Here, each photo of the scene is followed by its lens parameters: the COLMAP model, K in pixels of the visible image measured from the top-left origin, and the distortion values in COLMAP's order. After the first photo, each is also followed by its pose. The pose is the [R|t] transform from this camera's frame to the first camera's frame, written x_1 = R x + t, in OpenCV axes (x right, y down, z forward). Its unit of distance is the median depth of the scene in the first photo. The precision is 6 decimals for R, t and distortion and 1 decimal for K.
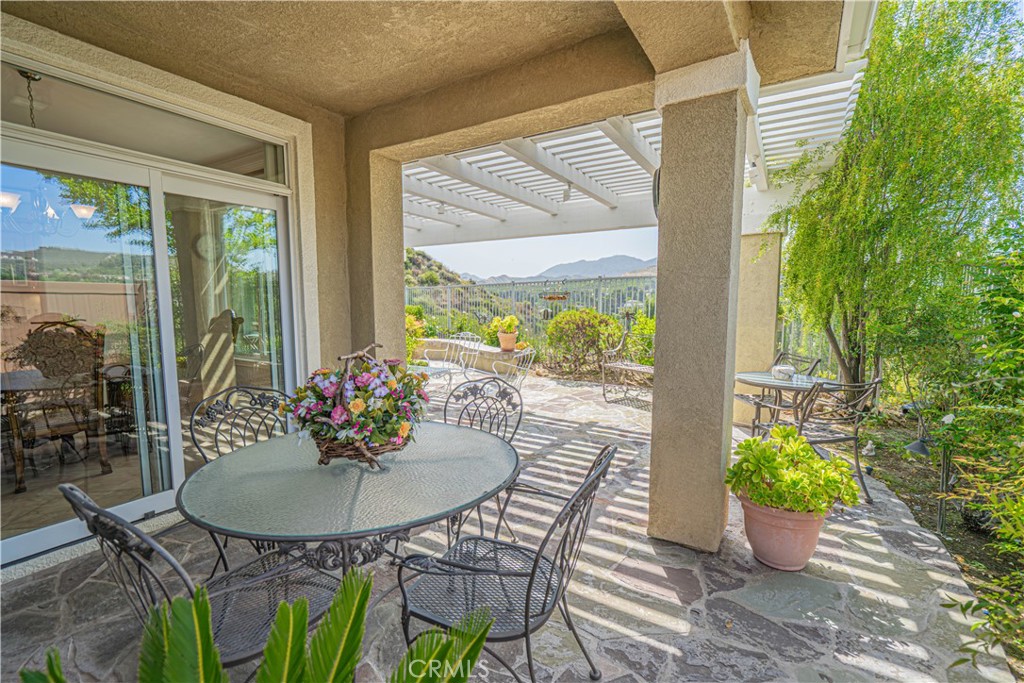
lens RADIAL K [[465.9, 0, 515.7], [0, 465.9, 341.4], [0, 0, 1]] dist [-0.002096, 0.000859]
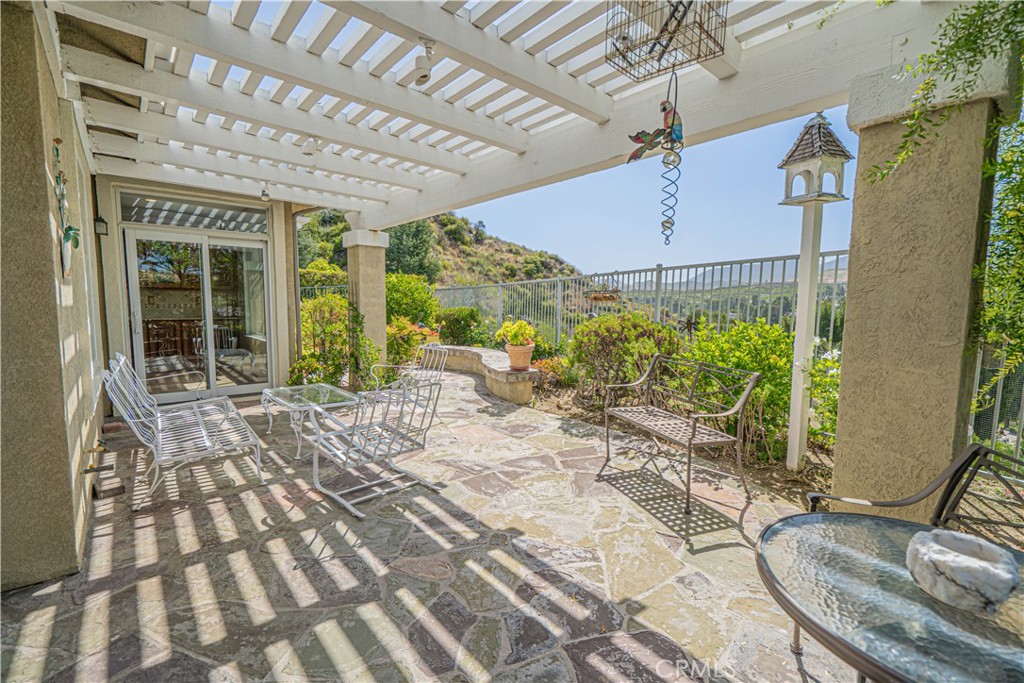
lens RADIAL K [[465.9, 0, 509.9], [0, 465.9, 344.8], [0, 0, 1]] dist [-0.002096, 0.000859]
pose [[0.950828, 0.041118, -0.306978, 0.330951], [-0.042131, 0.999107, 0.003328, -0.035286], [0.306840, 0.009769, 0.951711, 0.543626]]
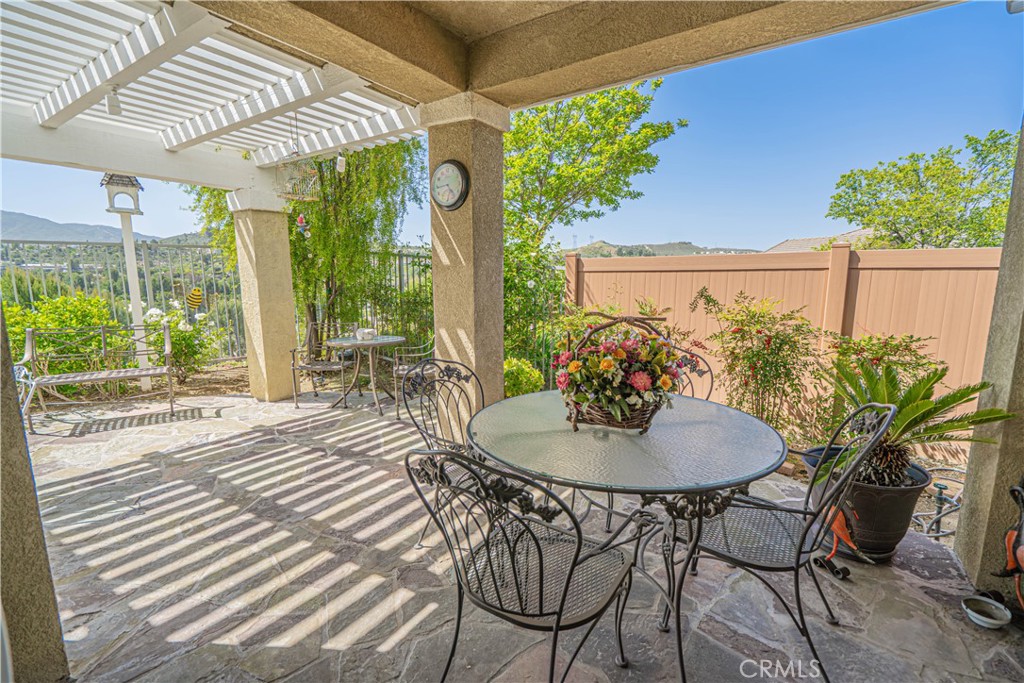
lens RADIAL K [[465.9, 0, 510.6], [0, 465.9, 342.5], [0, 0, 1]] dist [-0.002096, 0.000859]
pose [[0.039657, -0.140604, 0.989271, -0.504180], [0.100743, 0.985568, 0.136039, -0.032083], [-0.994122, 0.094267, 0.053250, 0.442204]]
